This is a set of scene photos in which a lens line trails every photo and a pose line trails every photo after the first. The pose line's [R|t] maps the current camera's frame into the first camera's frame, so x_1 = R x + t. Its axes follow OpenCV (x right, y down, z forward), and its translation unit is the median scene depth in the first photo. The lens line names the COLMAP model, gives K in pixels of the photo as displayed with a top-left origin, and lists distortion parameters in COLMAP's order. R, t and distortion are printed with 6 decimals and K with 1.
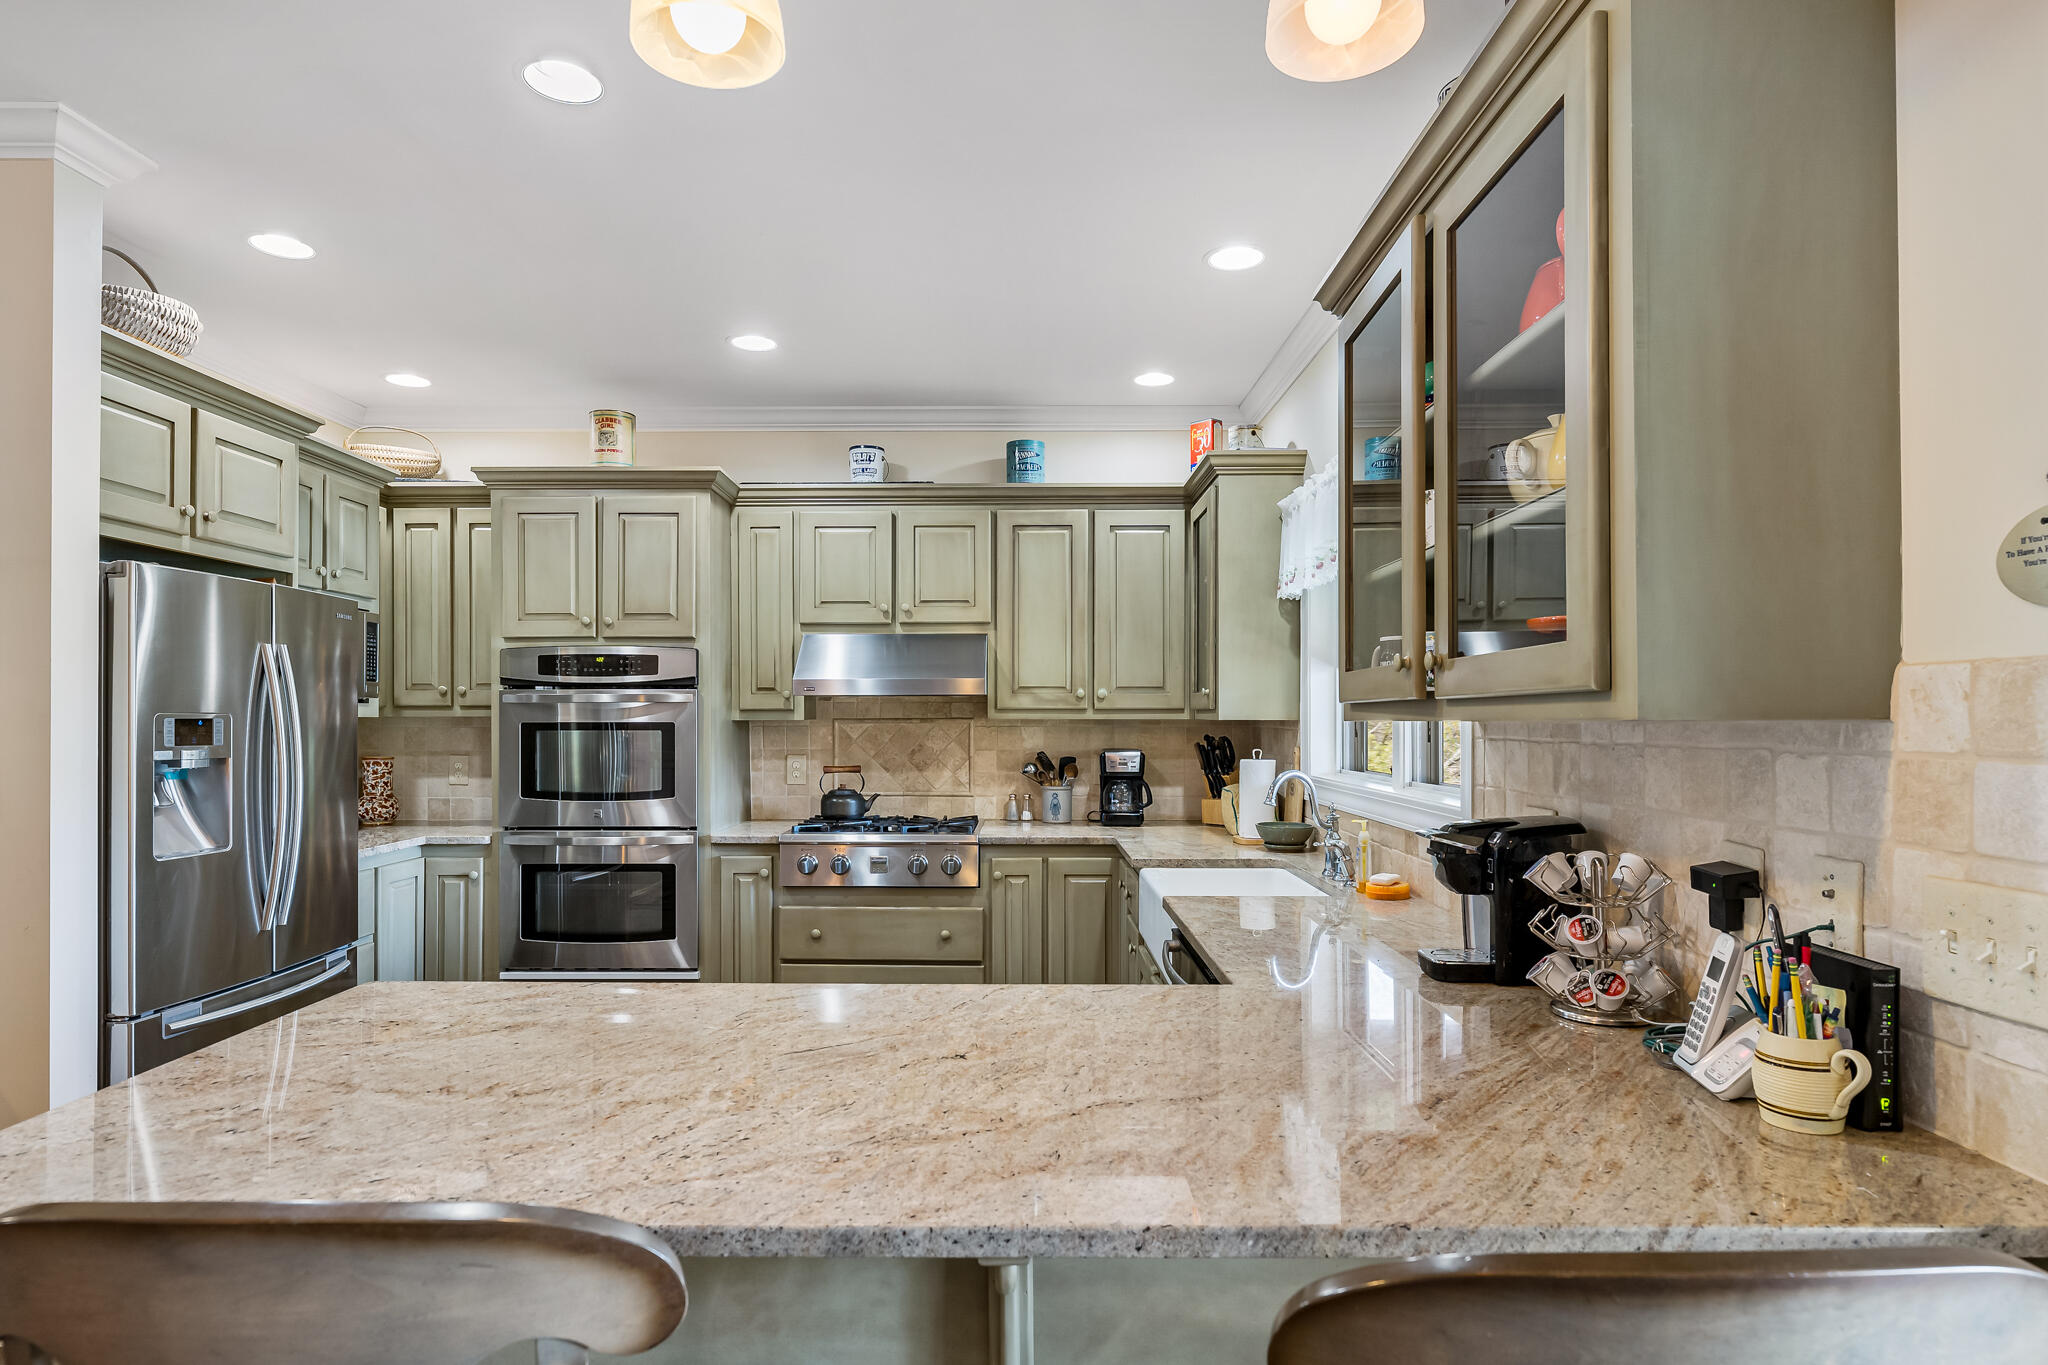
lens RADIAL K [[1121.1, 0, 1023.5], [0, 1121.1, 713.1], [0, 0, 1]] dist [-0.001086, -0.000799]
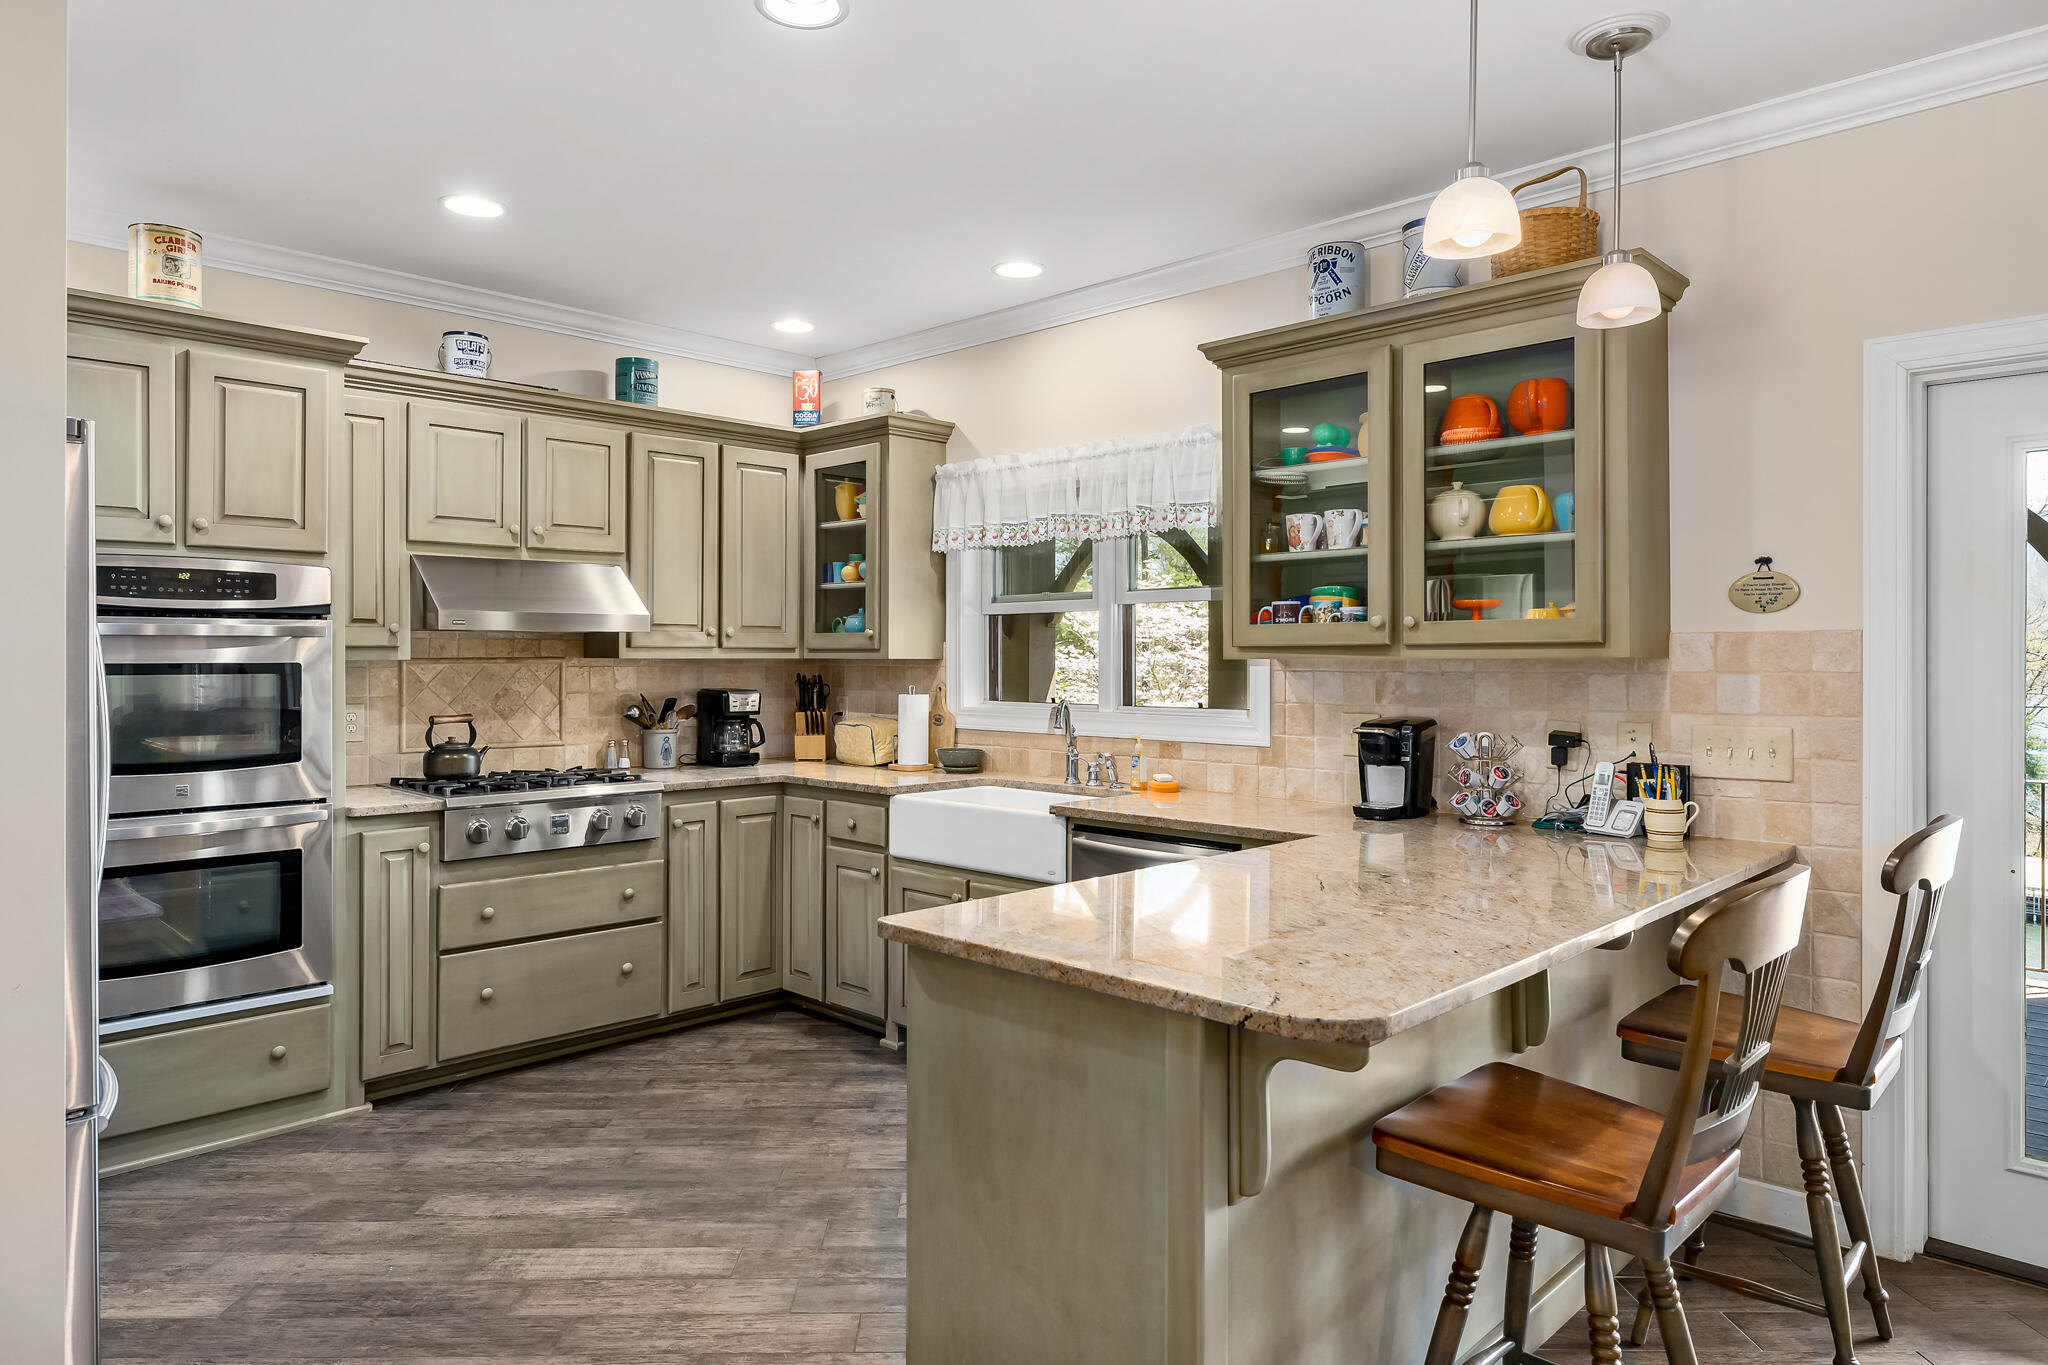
lens RADIAL K [[1249.7, 0, 1023.9], [0, 1249.7, 652.5], [0, 0, 1]] dist [0.002283, 0.001091]
pose [[0.696509, 0.002714, 0.717543, -0.576943], [-0.002846, 0.999995, -0.001020, 0.000683], [-0.717543, -0.001332, 0.696513, 0.055222]]
